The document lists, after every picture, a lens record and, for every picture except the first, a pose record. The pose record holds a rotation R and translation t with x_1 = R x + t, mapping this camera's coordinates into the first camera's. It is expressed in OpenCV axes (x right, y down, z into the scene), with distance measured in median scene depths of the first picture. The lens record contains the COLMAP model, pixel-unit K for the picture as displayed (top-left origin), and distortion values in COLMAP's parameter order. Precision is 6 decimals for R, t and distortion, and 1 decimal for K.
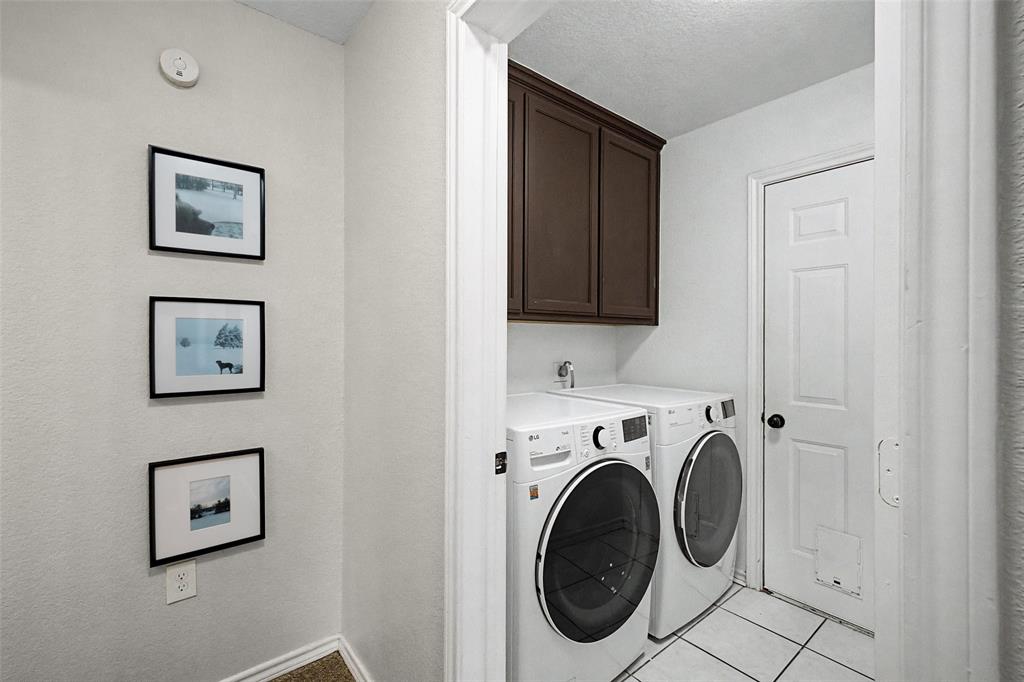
lens RADIAL K [[449.2, 0, 514.0], [0, 449.2, 329.8], [0, 0, 1]] dist [-0.000833, -0.000208]
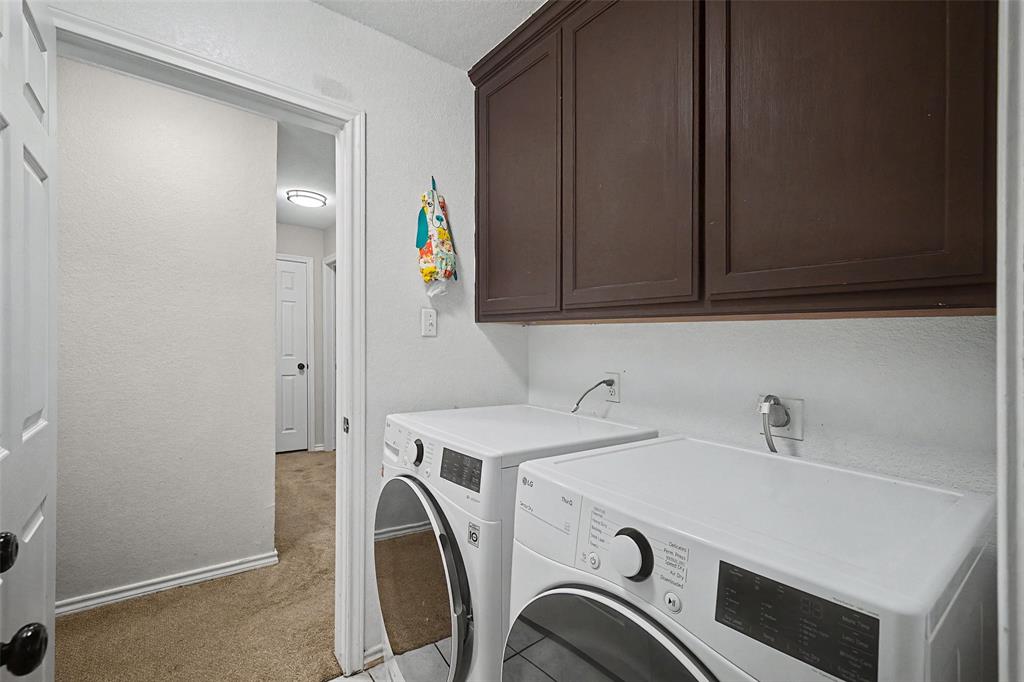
lens RADIAL K [[449.2, 0, 514.0], [0, 449.2, 329.8], [0, 0, 1]] dist [-0.000833, -0.000208]
pose [[-0.022197, -0.018393, -0.999584, 0.980445], [-0.003071, 0.999827, -0.018329, 0.013182], [0.999749, 0.002663, -0.022250, 1.103468]]
